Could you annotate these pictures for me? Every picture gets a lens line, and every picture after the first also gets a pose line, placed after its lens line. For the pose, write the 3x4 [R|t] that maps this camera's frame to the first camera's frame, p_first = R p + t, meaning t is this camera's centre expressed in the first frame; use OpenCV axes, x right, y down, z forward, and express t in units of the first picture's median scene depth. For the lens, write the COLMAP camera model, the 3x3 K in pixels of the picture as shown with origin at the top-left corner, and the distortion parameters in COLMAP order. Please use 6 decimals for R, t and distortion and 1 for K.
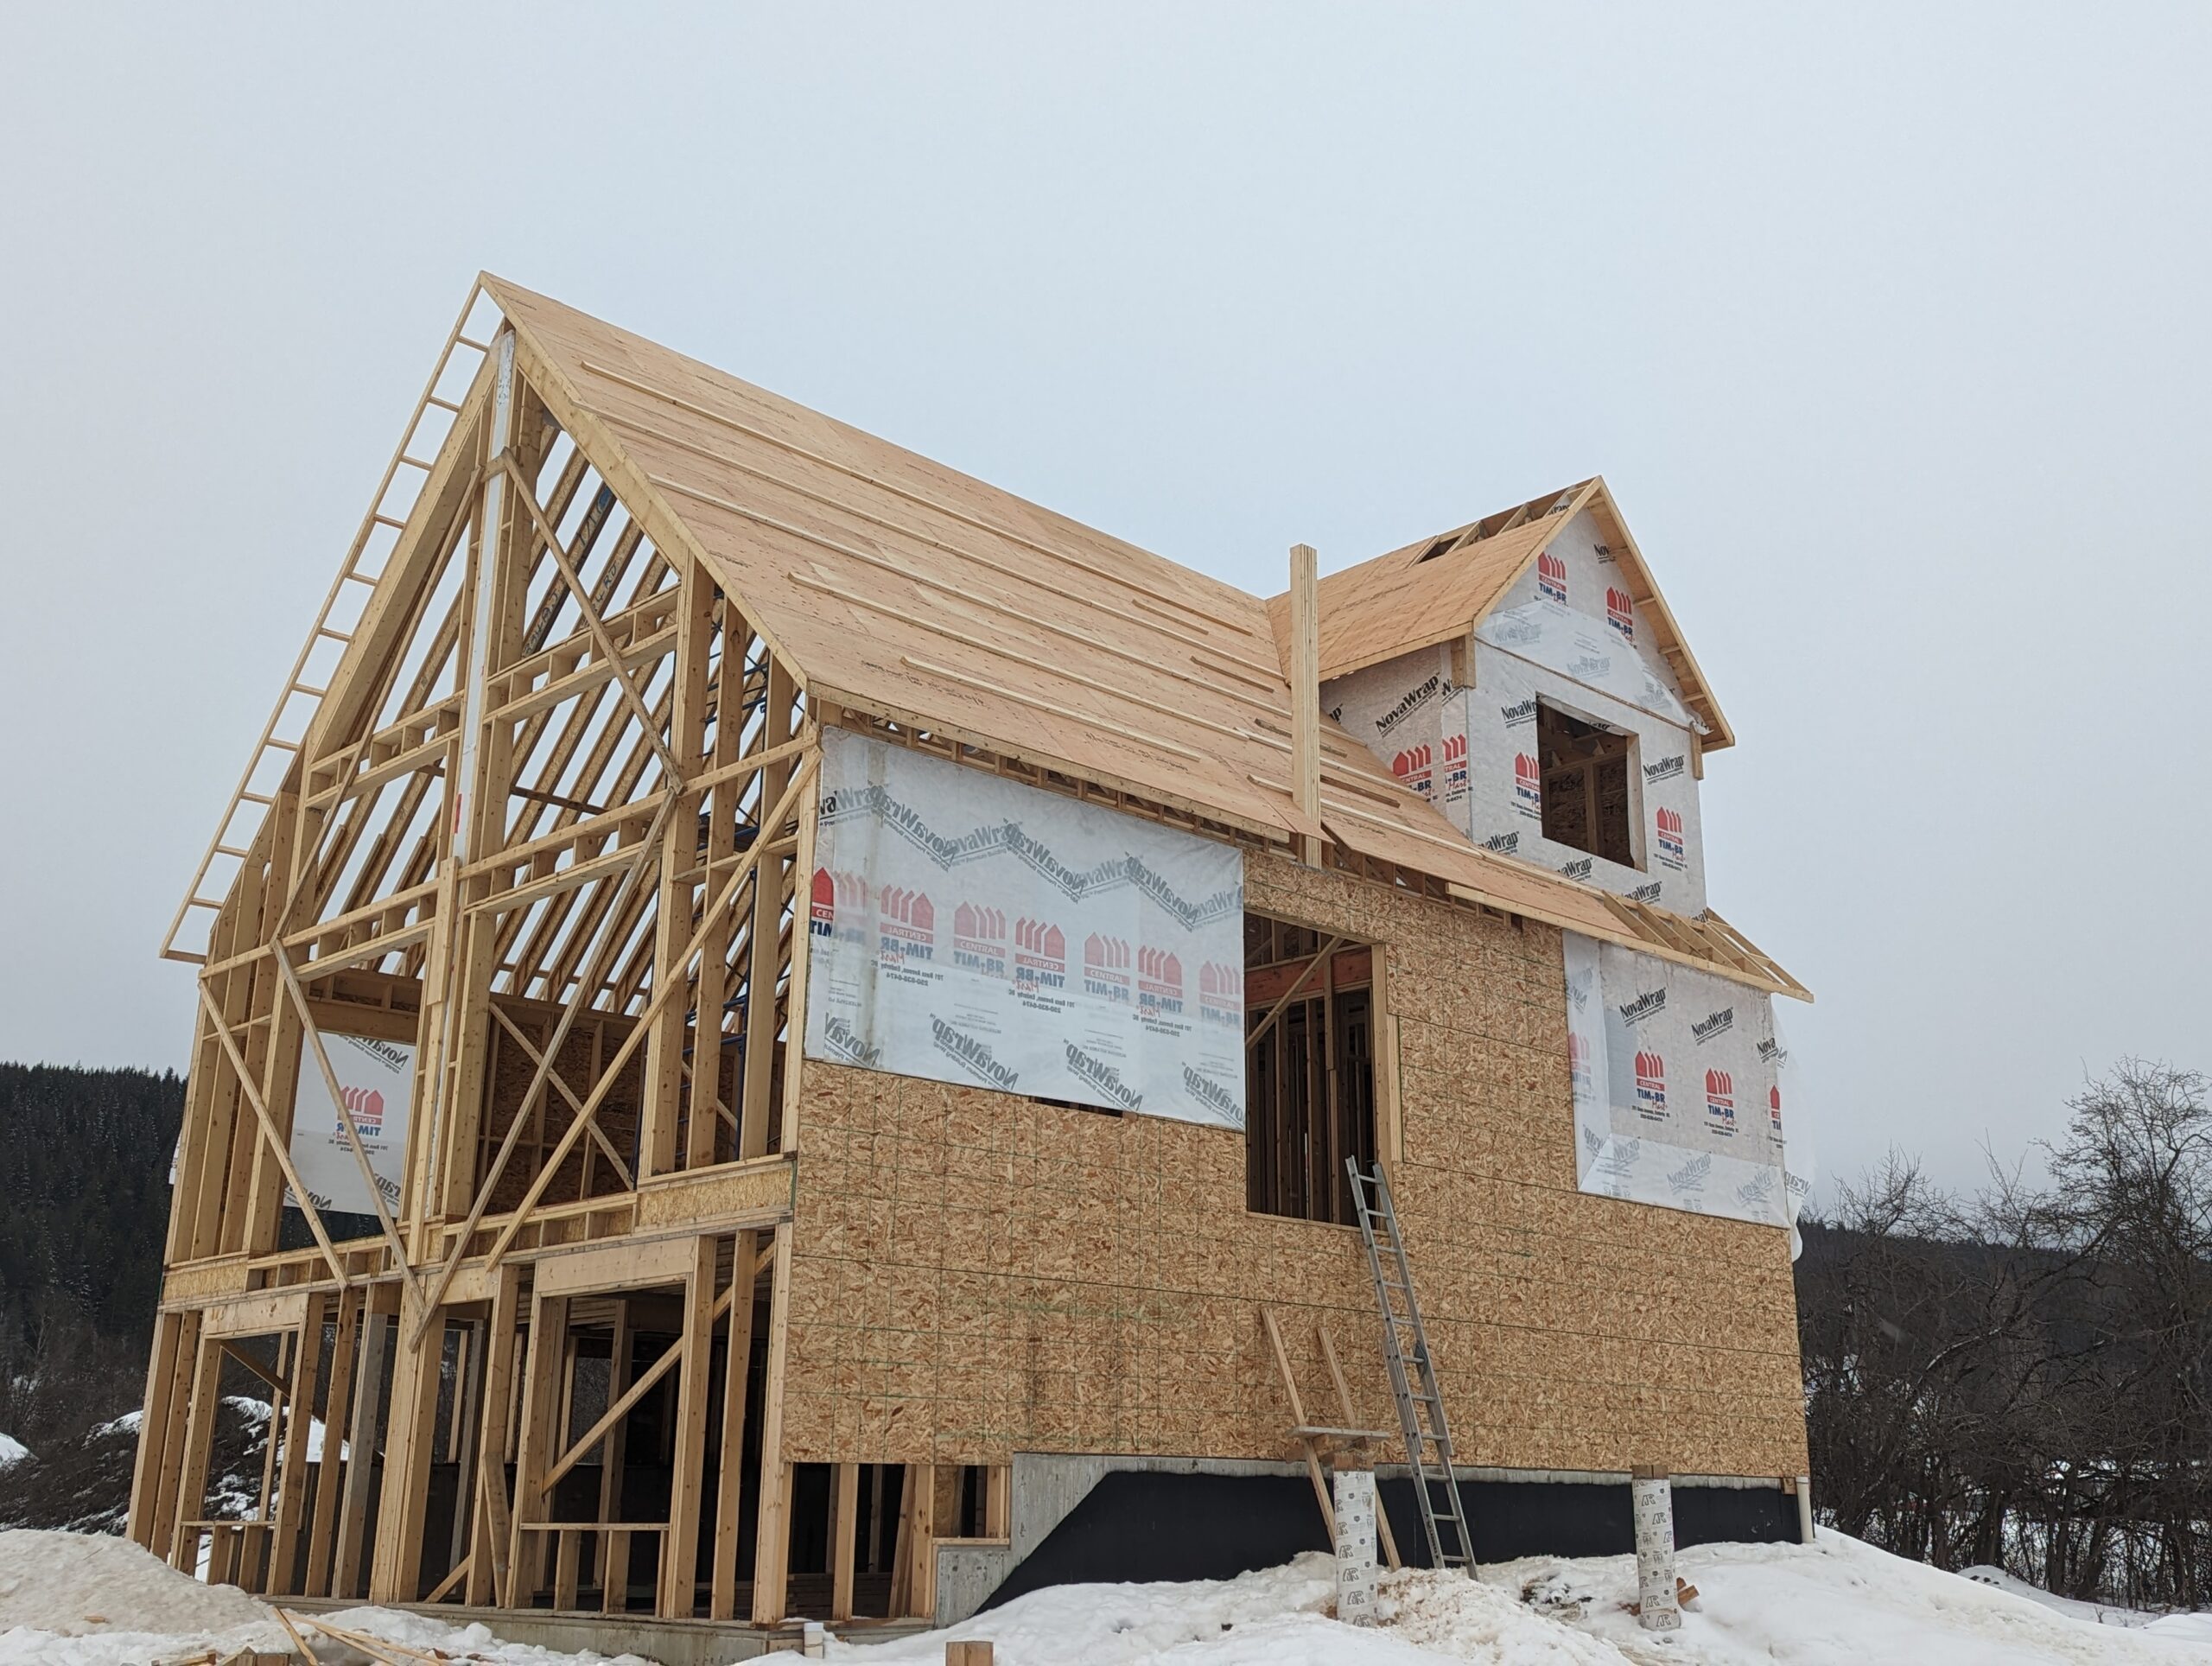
lens RADIAL K [[2131.4, 0, 1127.0], [0, 2131.4, 830.9], [0, 0, 1]] dist [0.057317, 0.000000]
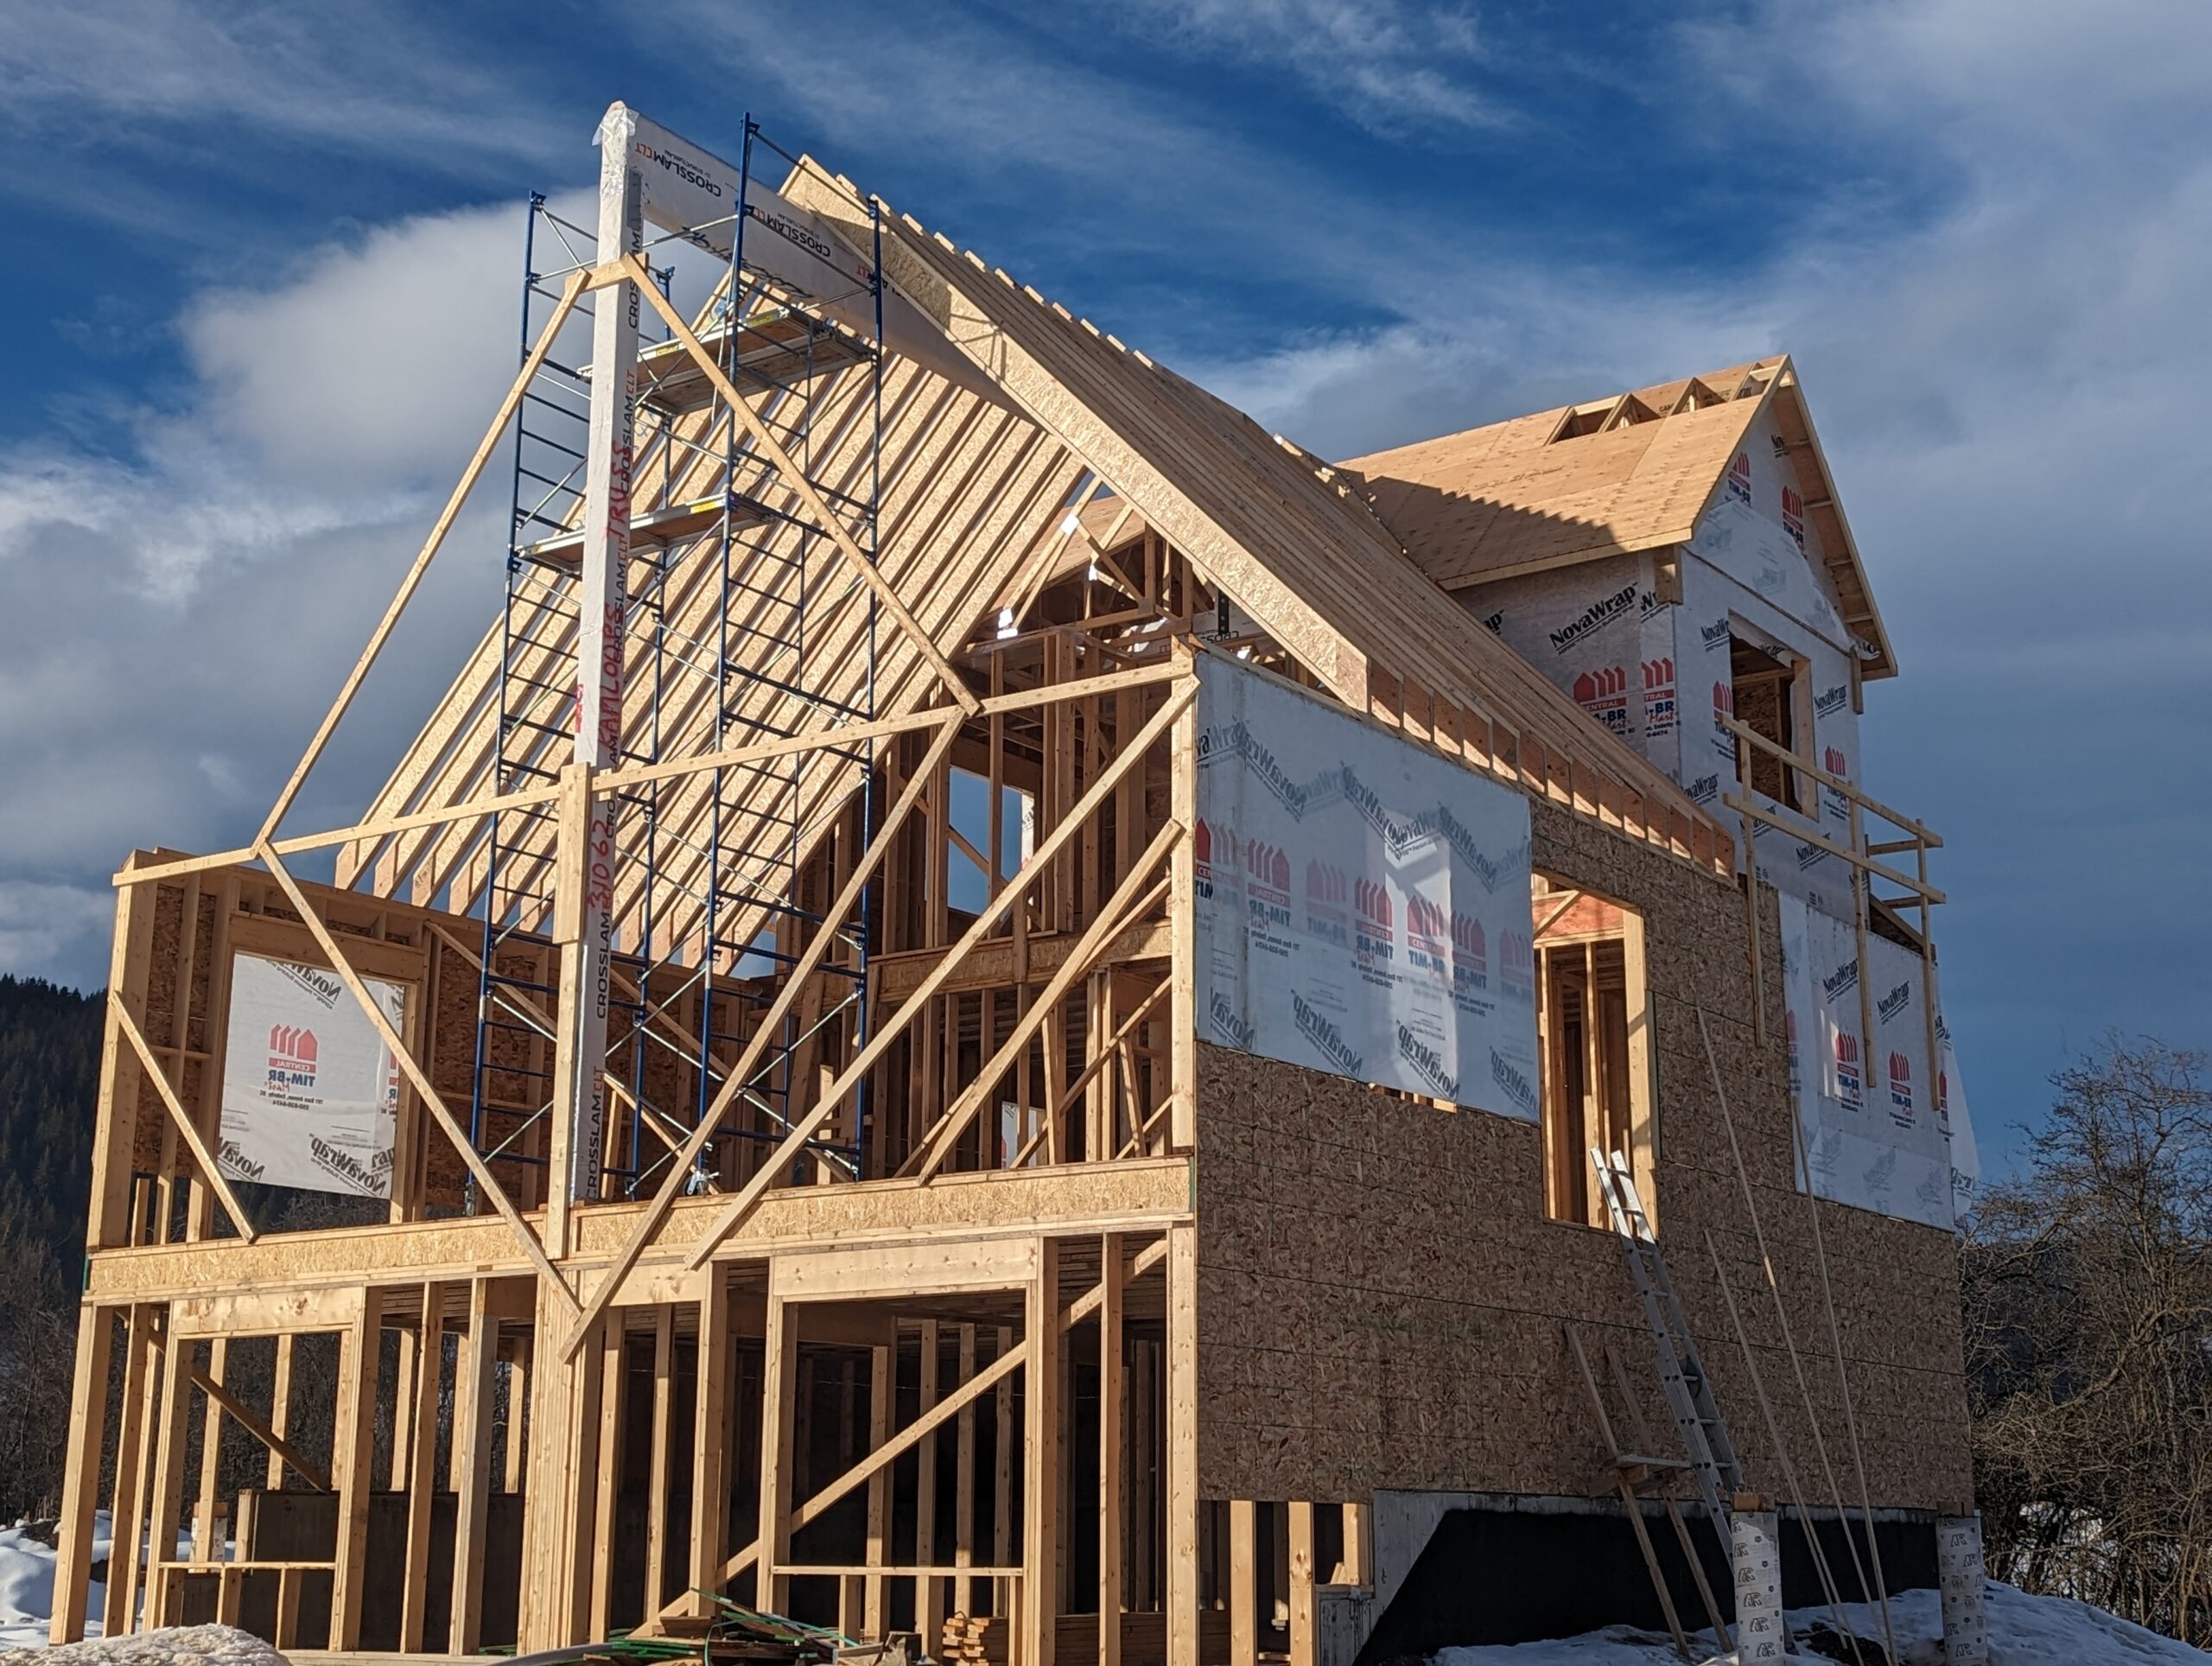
lens RADIAL K [[2765.1, 0, 1093.0], [0, 2765.1, 816.9], [0, 0, 1]] dist [0.054047, 0.000000]
pose [[0.985179, 0.041260, 0.166495, -0.330015], [-0.049776, 0.997640, 0.047299, -0.029992], [-0.164151, -0.054885, 0.984907, -0.079871]]
